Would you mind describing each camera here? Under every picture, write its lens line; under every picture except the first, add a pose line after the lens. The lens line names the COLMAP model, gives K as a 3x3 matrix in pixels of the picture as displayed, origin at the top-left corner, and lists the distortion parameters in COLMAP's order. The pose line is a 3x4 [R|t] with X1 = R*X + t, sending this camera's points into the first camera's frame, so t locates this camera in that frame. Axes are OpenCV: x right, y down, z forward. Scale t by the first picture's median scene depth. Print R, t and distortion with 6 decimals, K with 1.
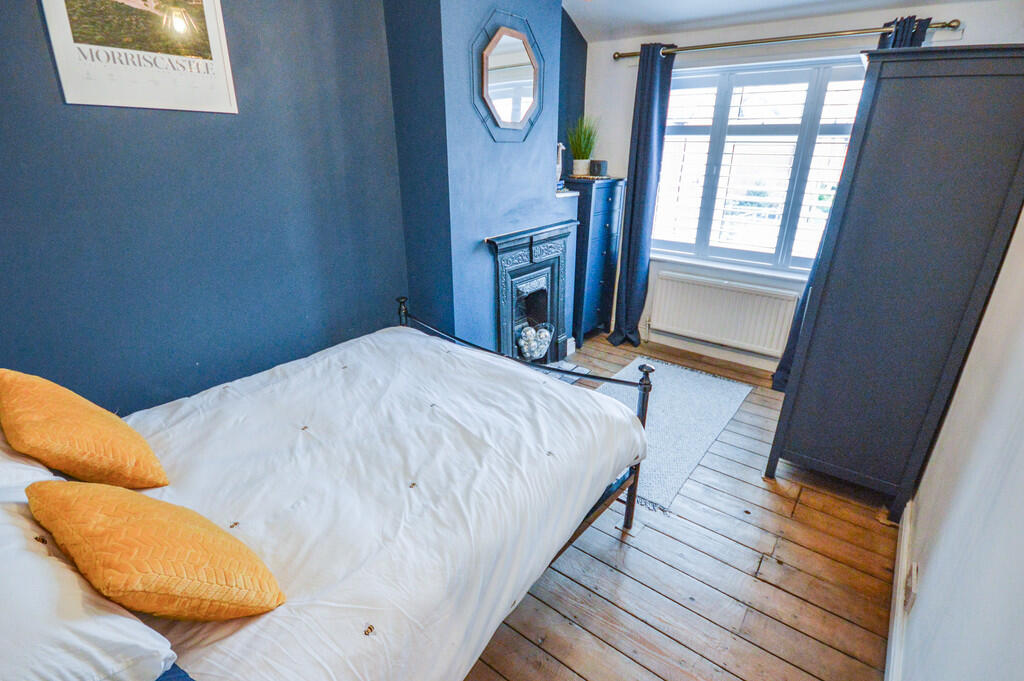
lens RADIAL K [[510.5, 0, 510.3], [0, 510.5, 341.1], [0, 0, 1]] dist [-0.000147, -0.000002]
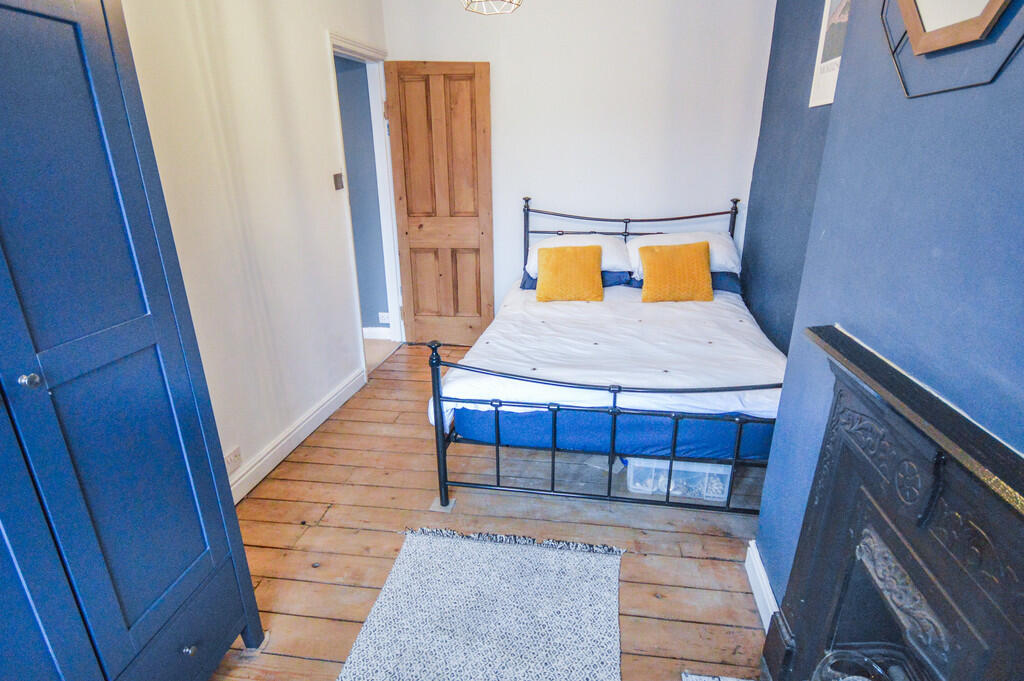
lens RADIAL K [[510.5, 0, 515.5], [0, 510.5, 337.7], [0, 0, 1]] dist [-0.000147, -0.000002]
pose [[-0.872380, 0.161053, -0.461536, 0.554676], [-0.182490, 0.768606, 0.613141, -0.570834], [0.453487, 0.619117, -0.641126, 1.592304]]
